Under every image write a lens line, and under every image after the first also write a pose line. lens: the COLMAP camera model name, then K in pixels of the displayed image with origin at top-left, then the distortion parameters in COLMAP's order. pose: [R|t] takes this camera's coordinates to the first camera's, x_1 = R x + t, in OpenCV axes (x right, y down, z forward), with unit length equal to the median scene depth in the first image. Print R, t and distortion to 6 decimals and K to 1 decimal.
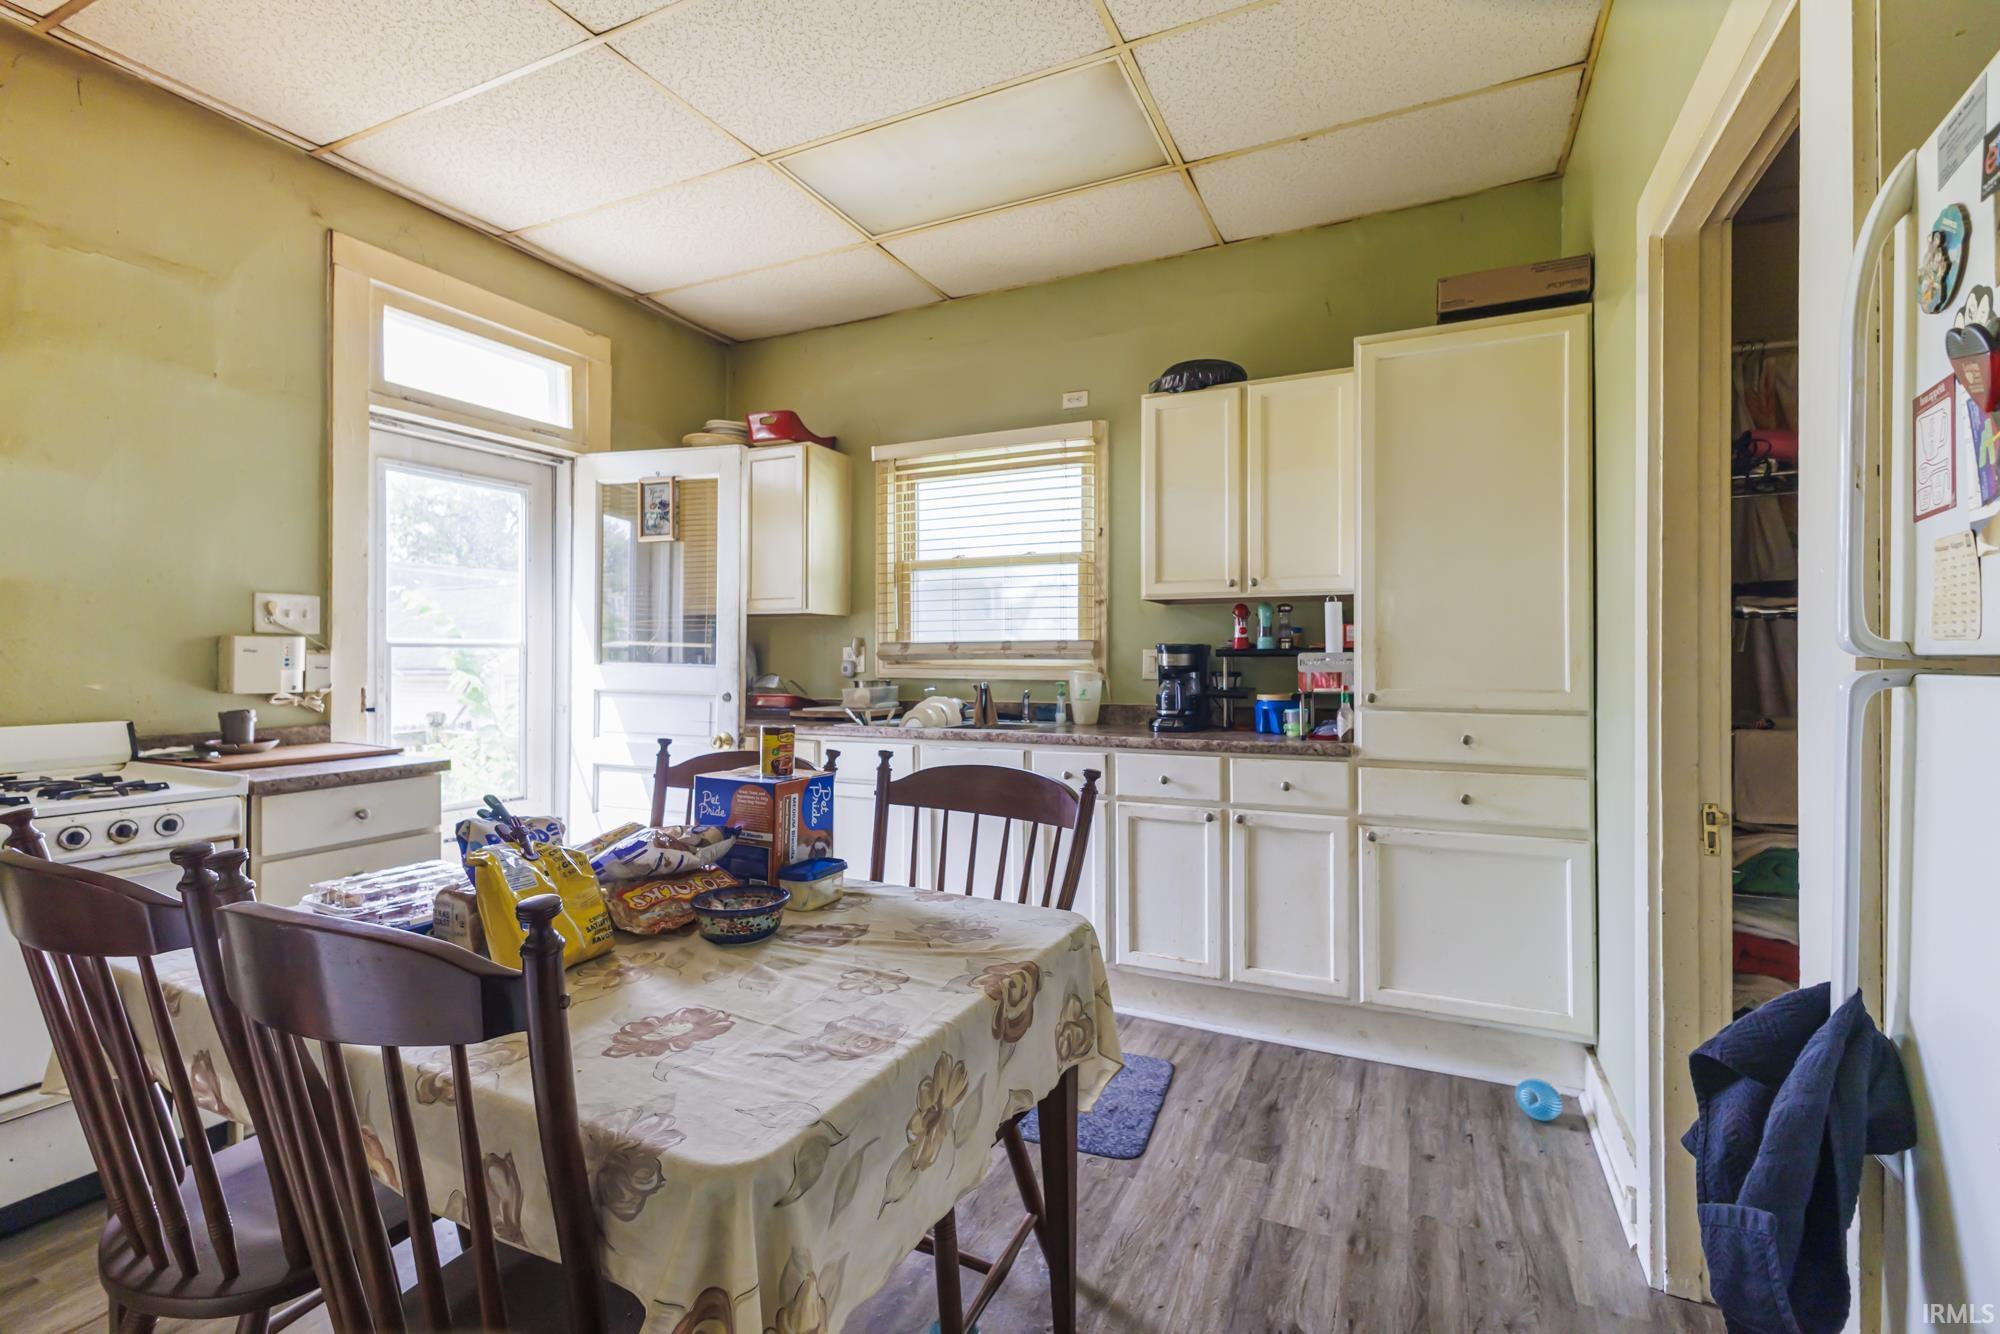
lens RADIAL K [[871.2, 0, 1029.6], [0, 871.2, 653.6], [0, 0, 1]] dist [0.008751, -0.000433]
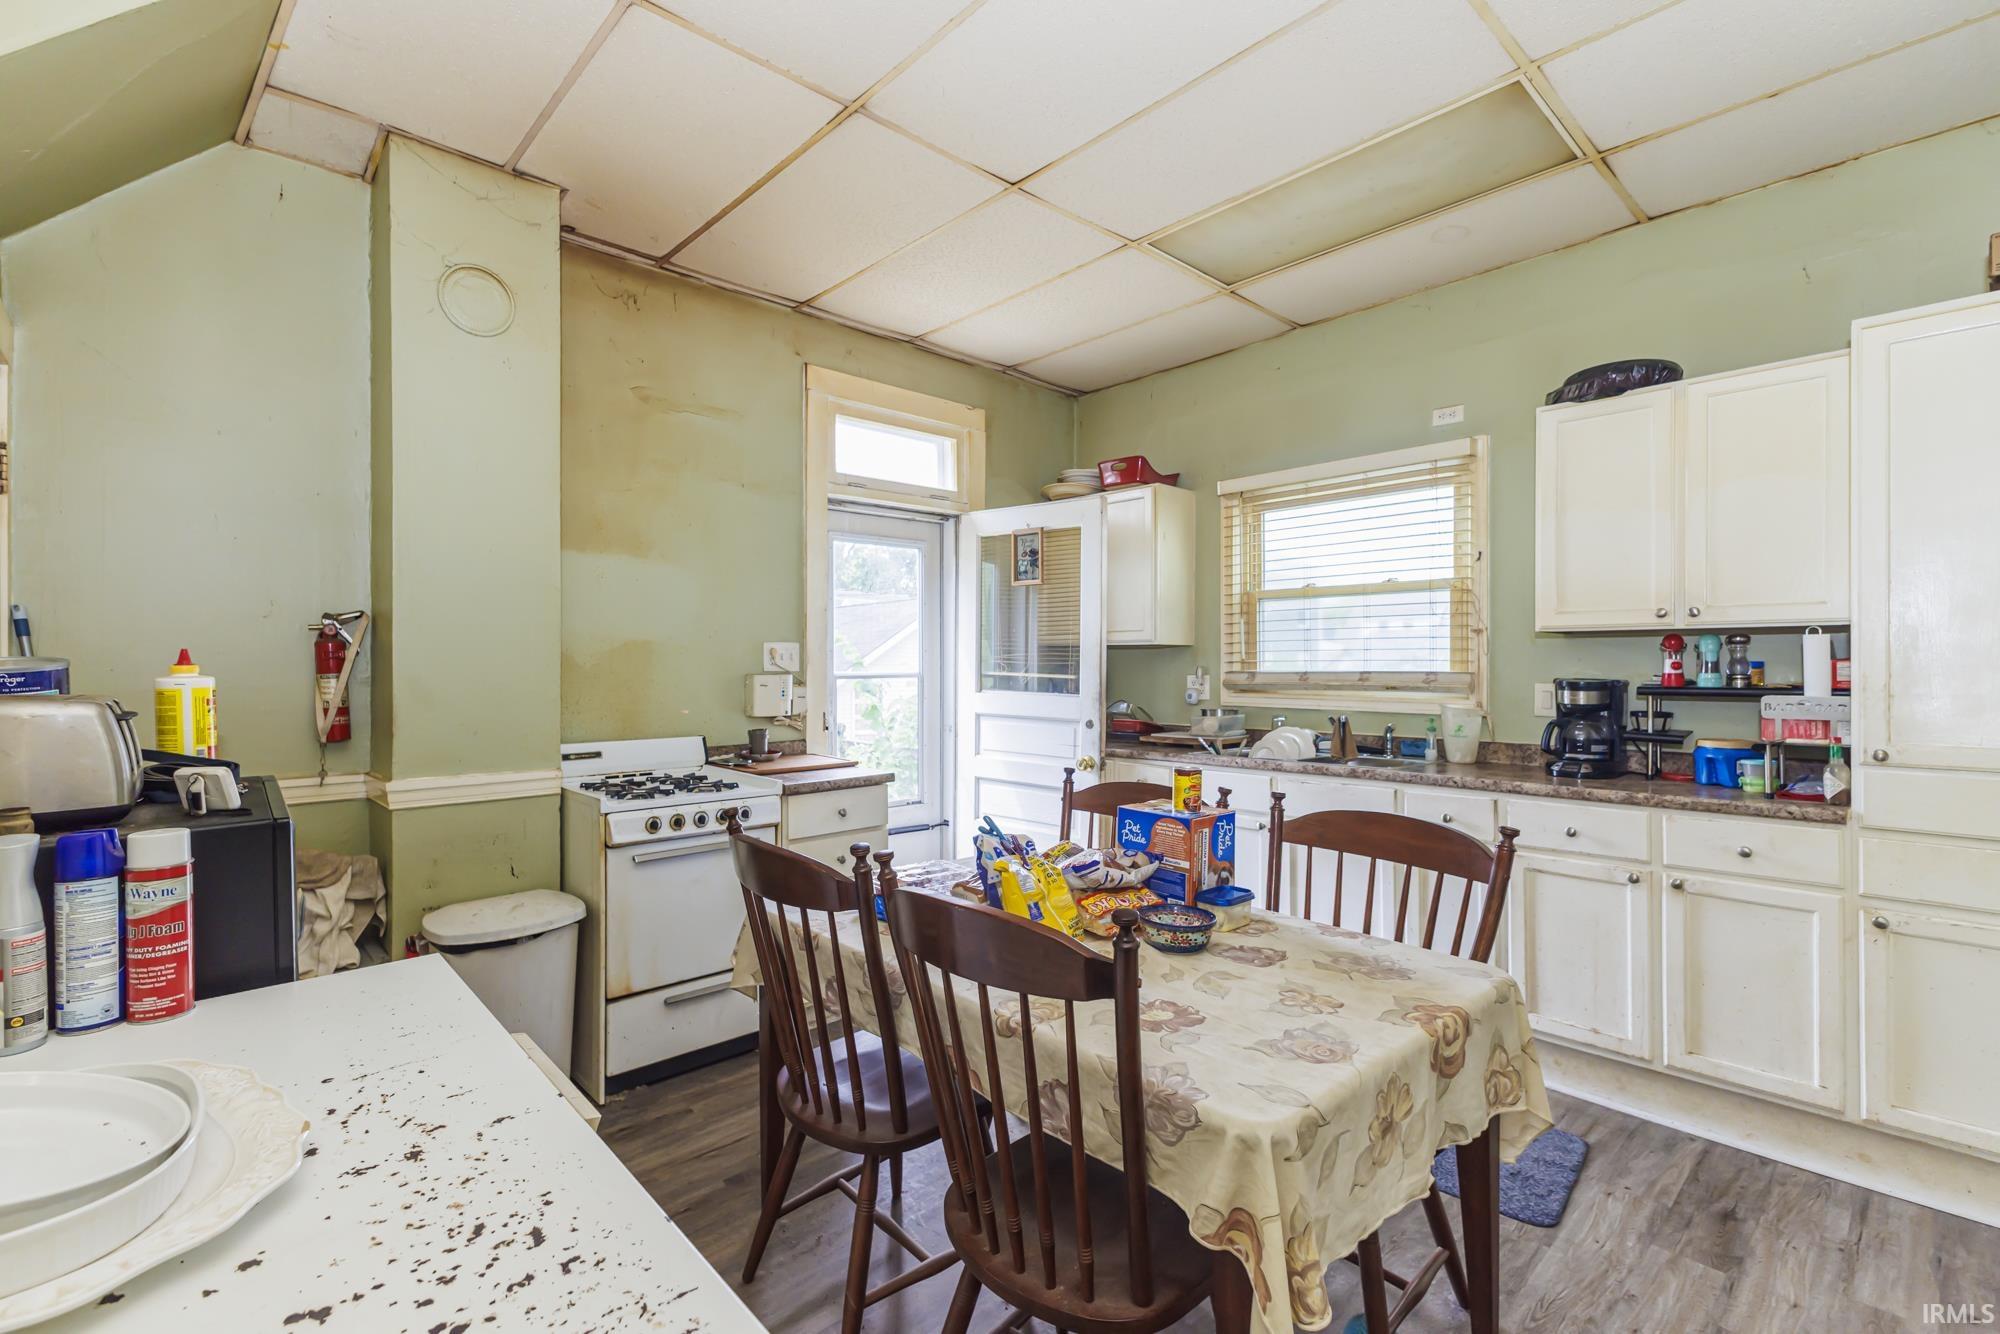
lens RADIAL K [[890.7, 0, 940.0], [0, 890.7, 662.7], [0, 0, 1]] dist [0.016376, -0.005495]
pose [[0.910505, -0.001064, -0.413497, -0.072651], [0.002722, 0.999990, 0.003421, -0.046634], [0.413490, -0.004241, 0.910499, -0.161659]]
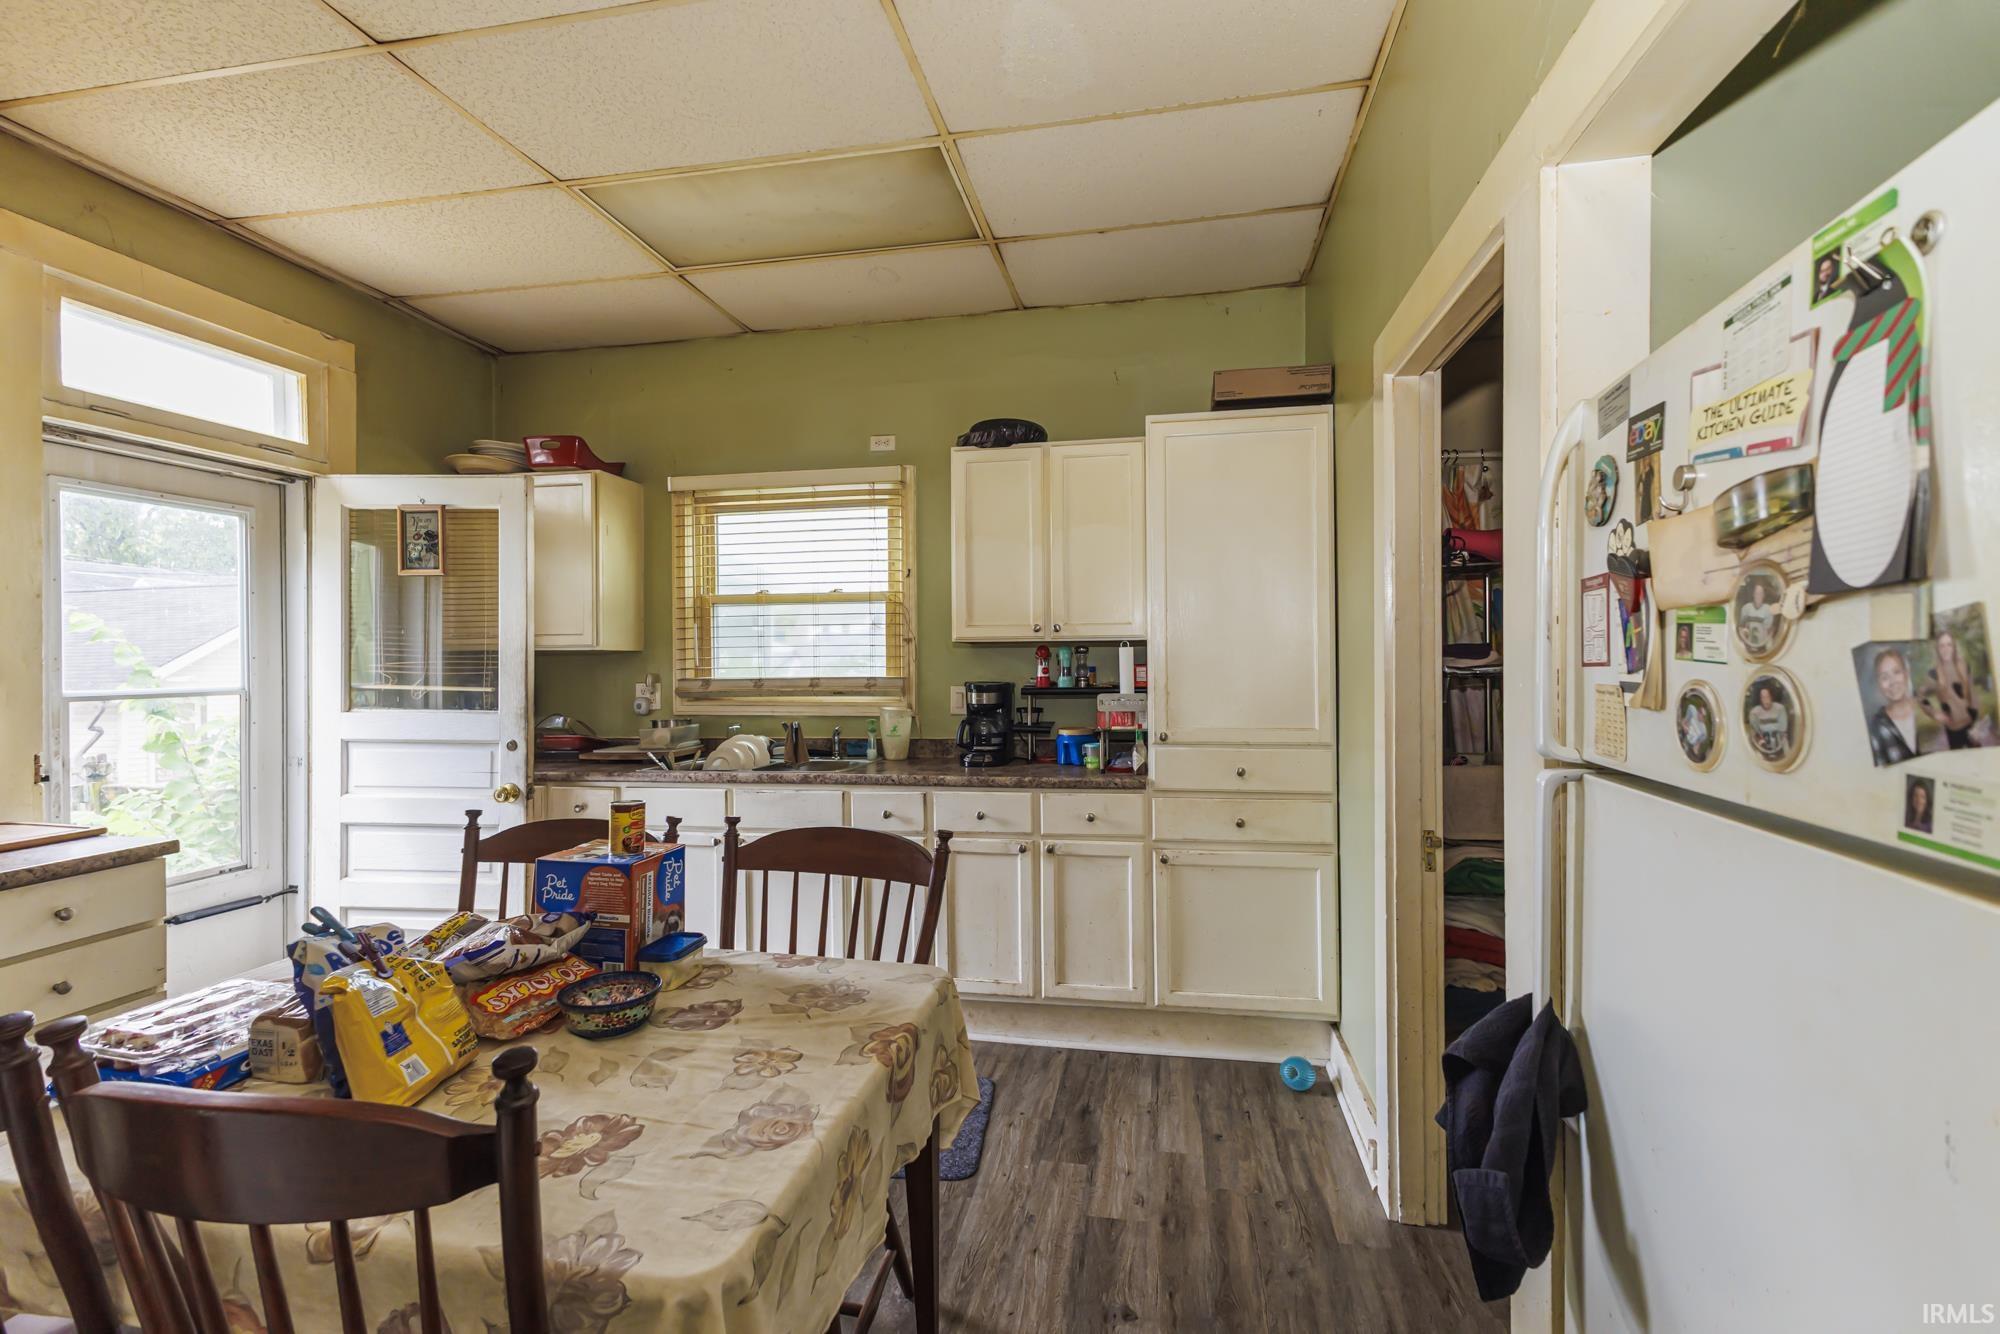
lens RADIAL K [[863.9, 0, 1015.3], [0, 863.9, 661.2], [0, 0, 1]] dist [0.009365, -0.000415]
pose [[0.968726, -0.007333, 0.248026, -0.078514], [0.006158, 0.999966, 0.005514, -0.059896], [-0.248058, -0.003815, 0.968738, -0.043982]]
